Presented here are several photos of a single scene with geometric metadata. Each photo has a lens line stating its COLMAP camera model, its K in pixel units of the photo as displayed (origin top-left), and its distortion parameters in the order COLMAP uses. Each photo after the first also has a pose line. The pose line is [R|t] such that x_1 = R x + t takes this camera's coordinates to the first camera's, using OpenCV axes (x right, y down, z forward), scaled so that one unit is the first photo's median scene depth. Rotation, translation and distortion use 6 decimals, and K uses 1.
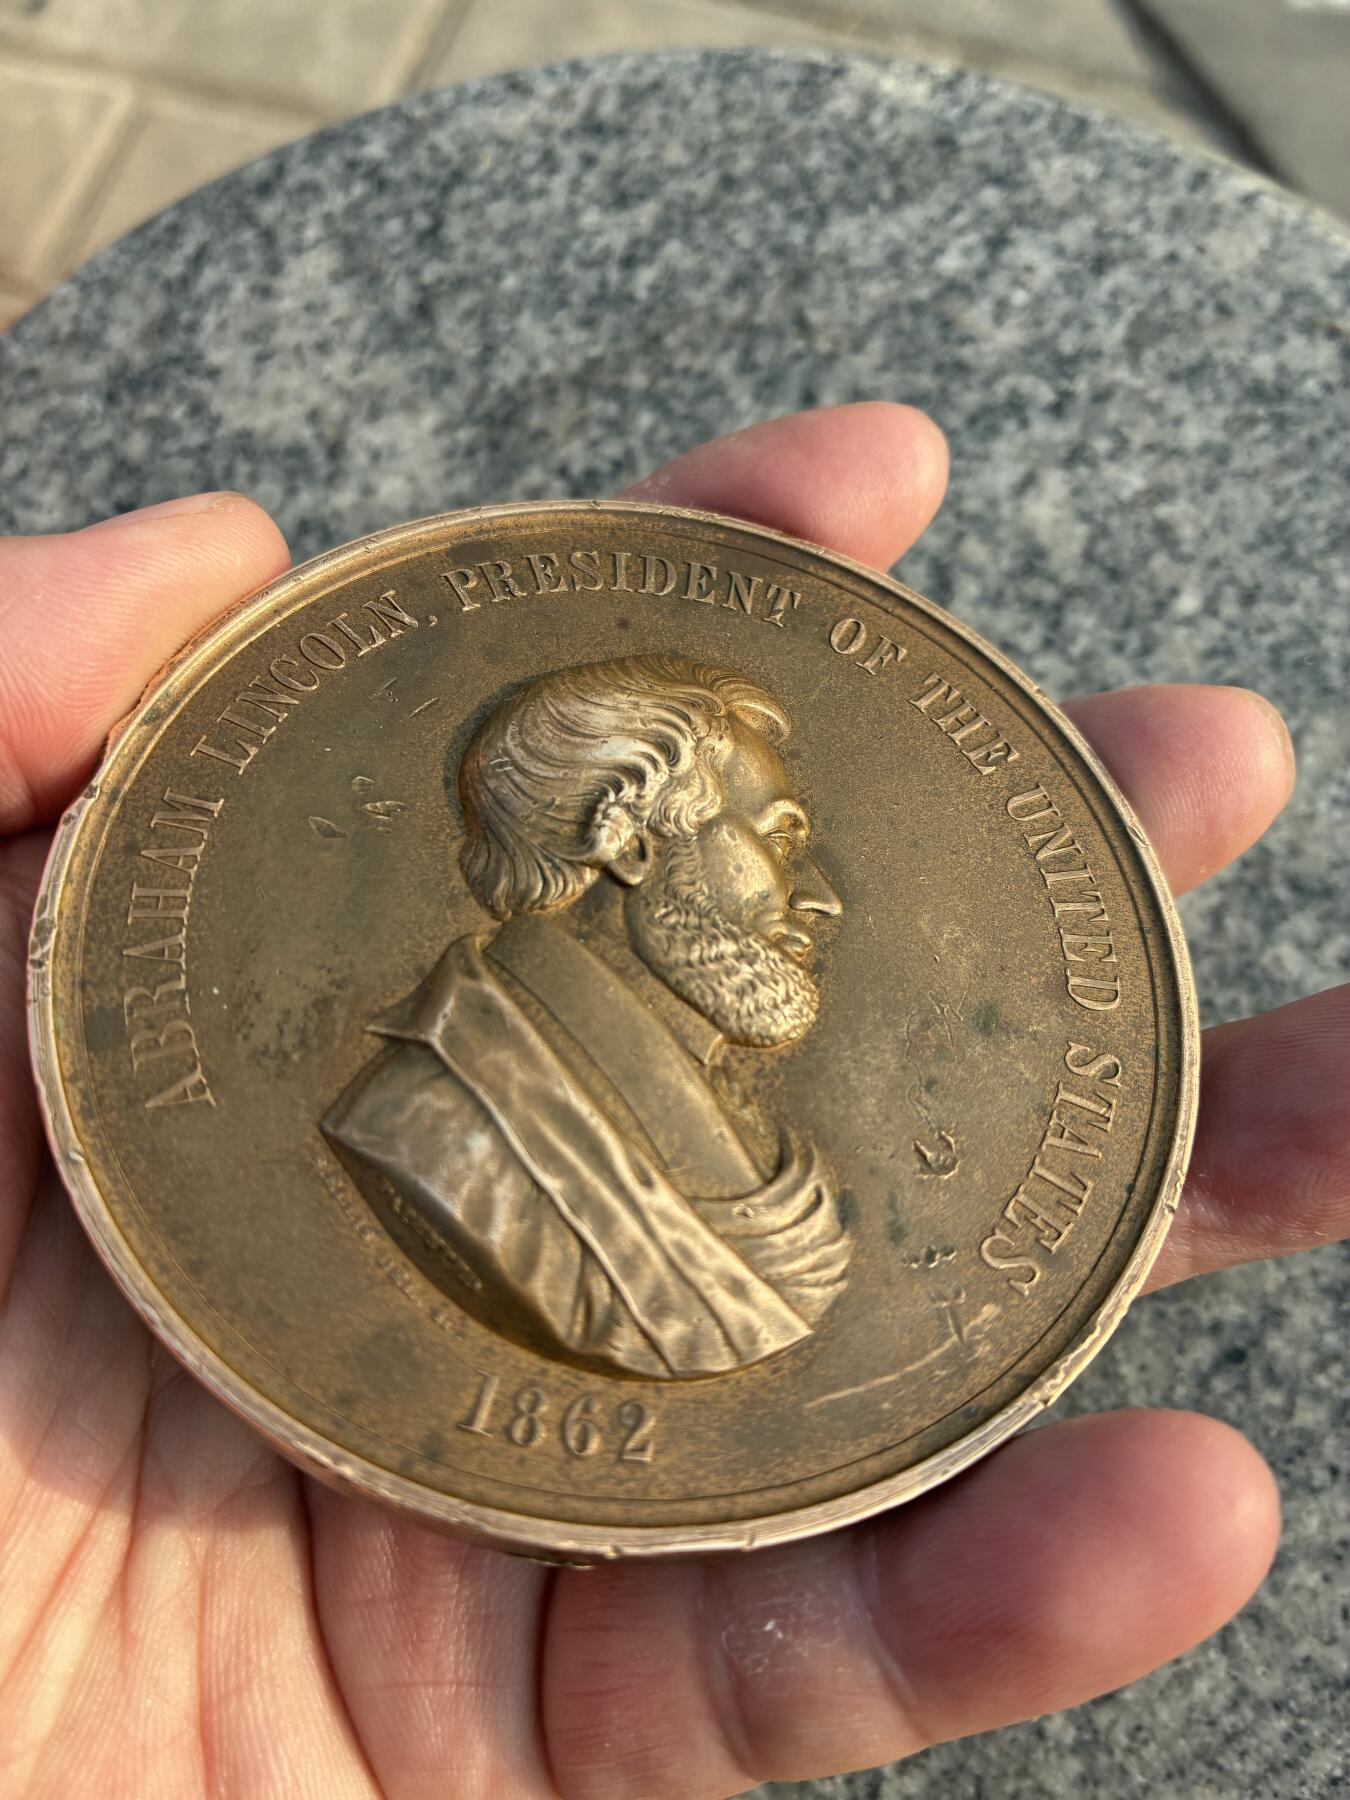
lens RADIAL K [[1353.8, 0, 670.3], [0, 1353.8, 847.3], [0, 0, 1]] dist [0.058308, -0.111870]
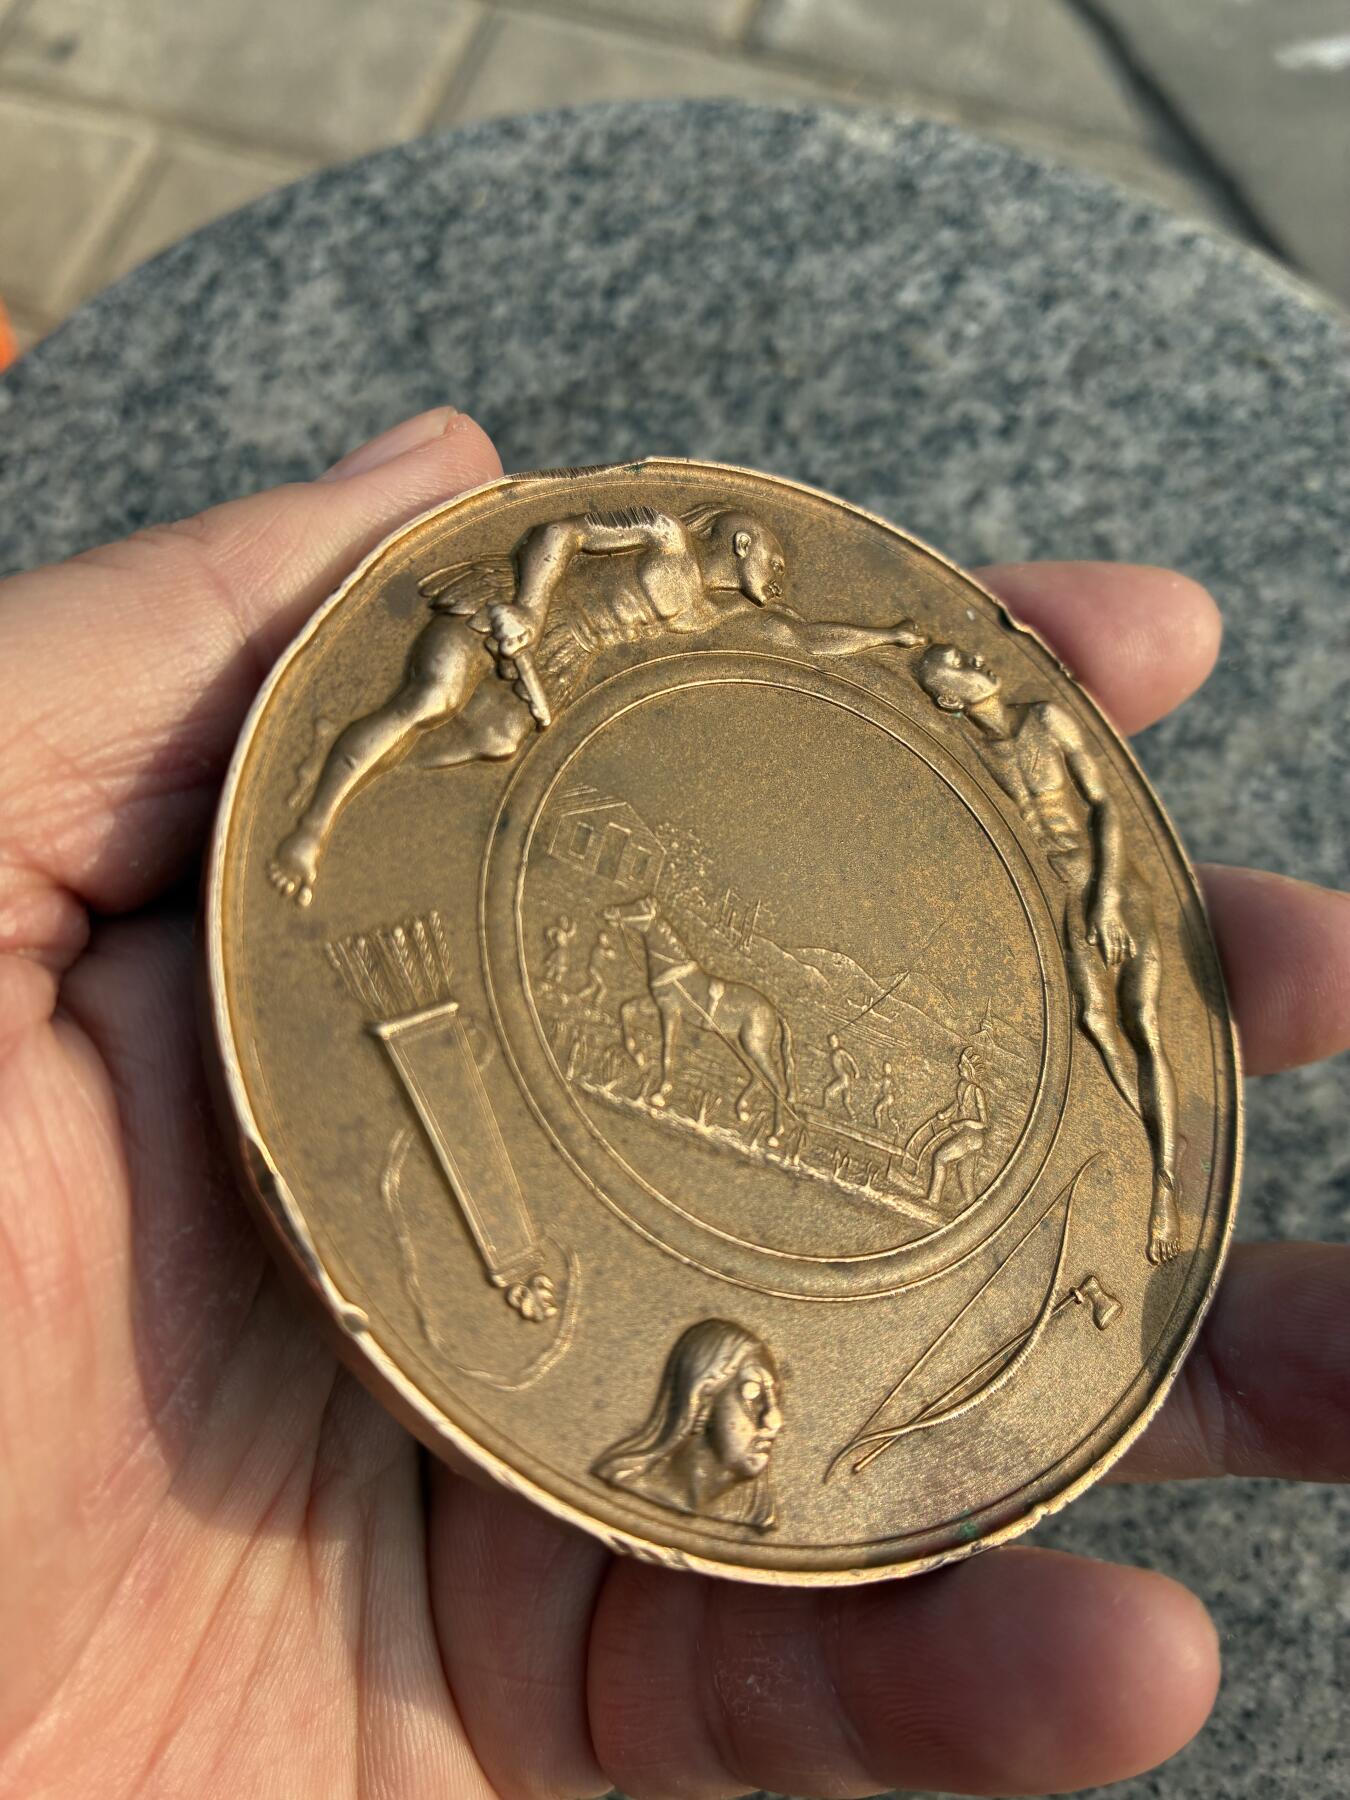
lens RADIAL K [[1355.6, 0, 672.7], [0, 1355.6, 851.4], [0, 0, 1]] dist [0.045099, -0.093867]
pose [[0.999907, 0.013457, -0.002408, 0.027098], [-0.013519, 0.999517, -0.027969, 0.040256], [0.002031, 0.027999, 0.999606, -0.061364]]
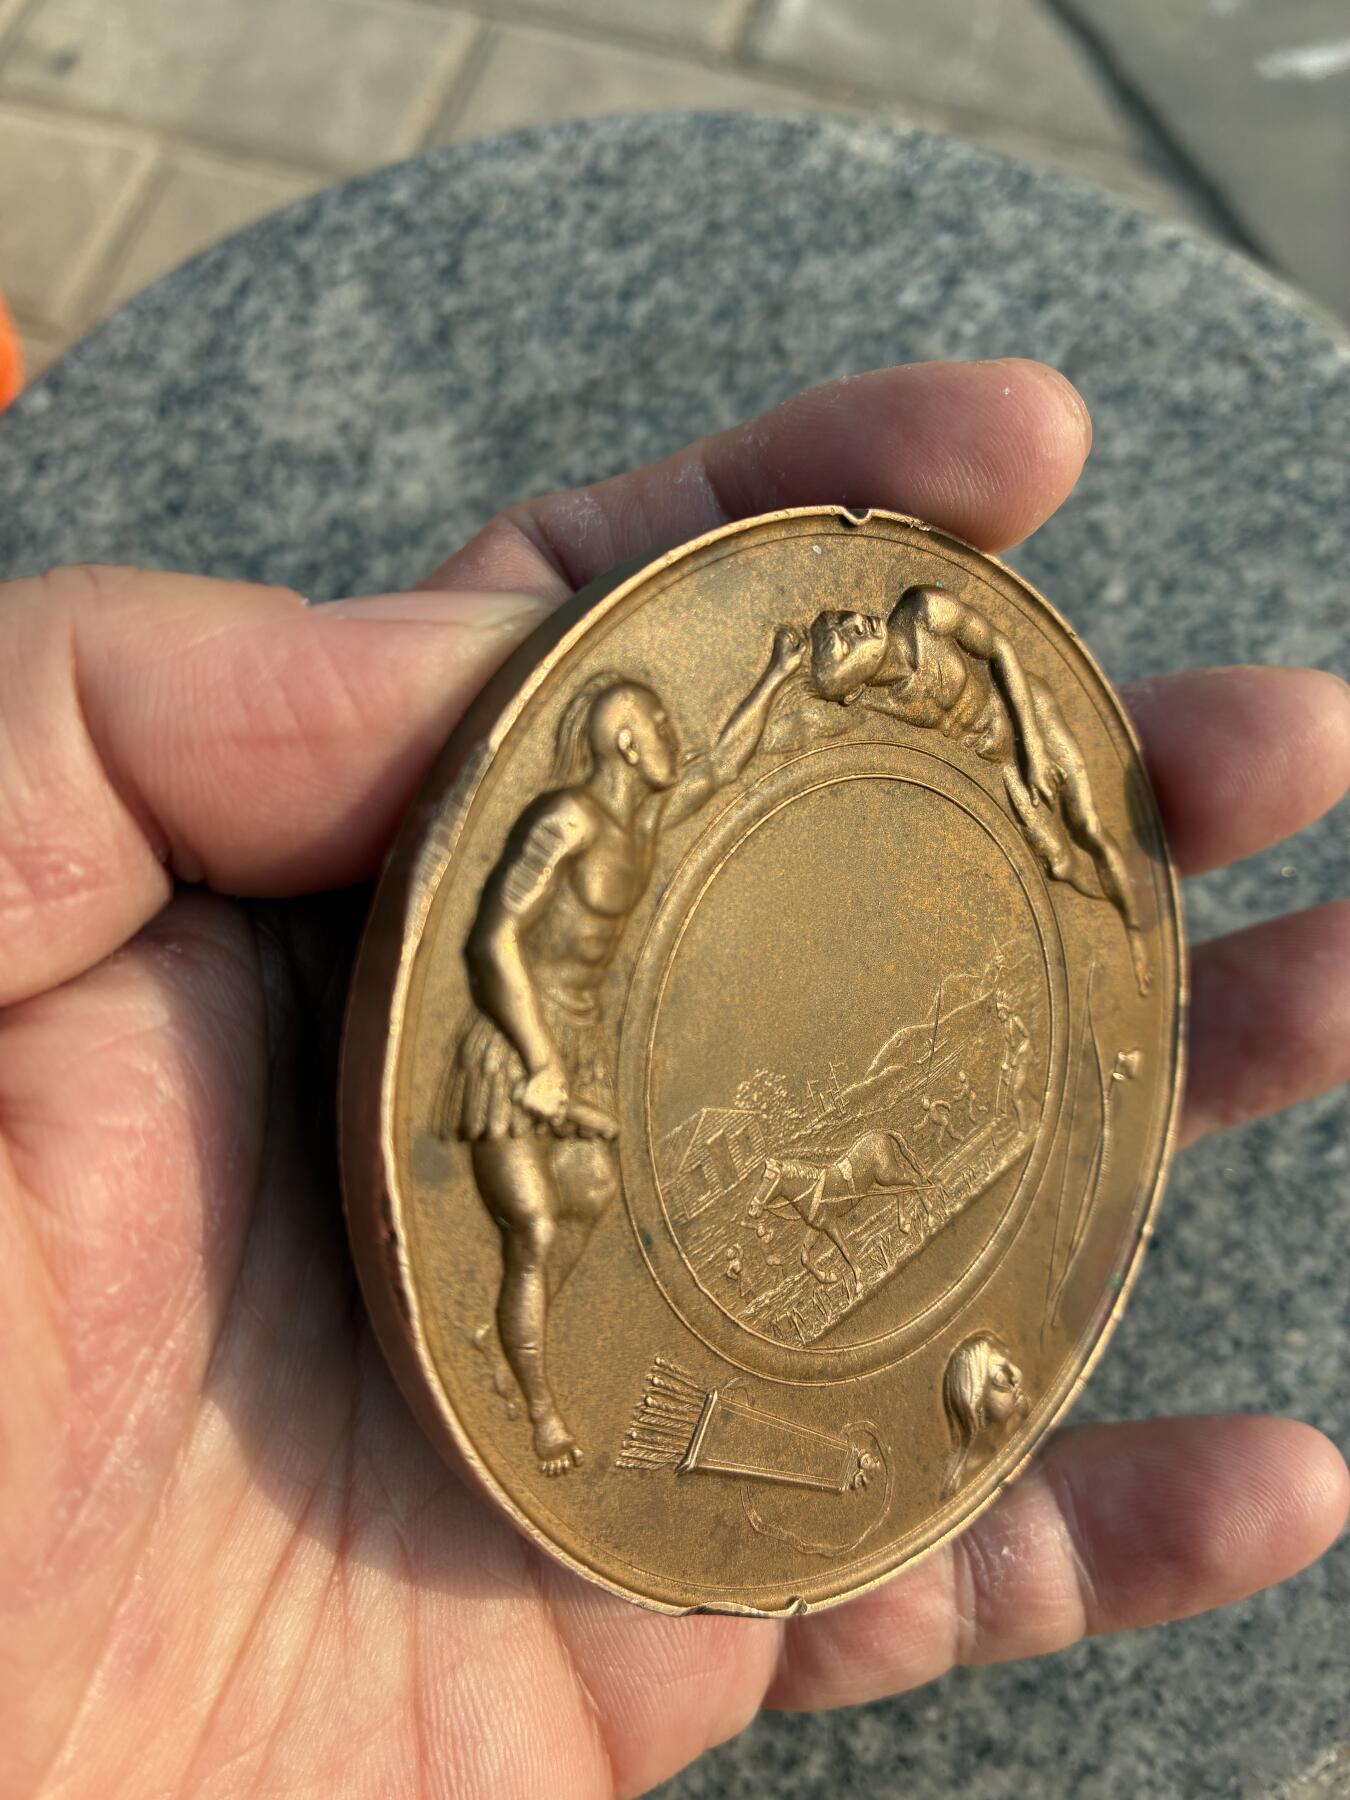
lens RADIAL K [[1351.4, 0, 677.6], [0, 1351.4, 849.3], [0, 0, 1]] dist [0.032177, -0.070279]
pose [[0.999959, 0.006686, 0.006158, 0.008806], [-0.006473, 0.999405, -0.033869, 0.067338], [-0.006381, 0.033828, 0.999407, -0.107897]]
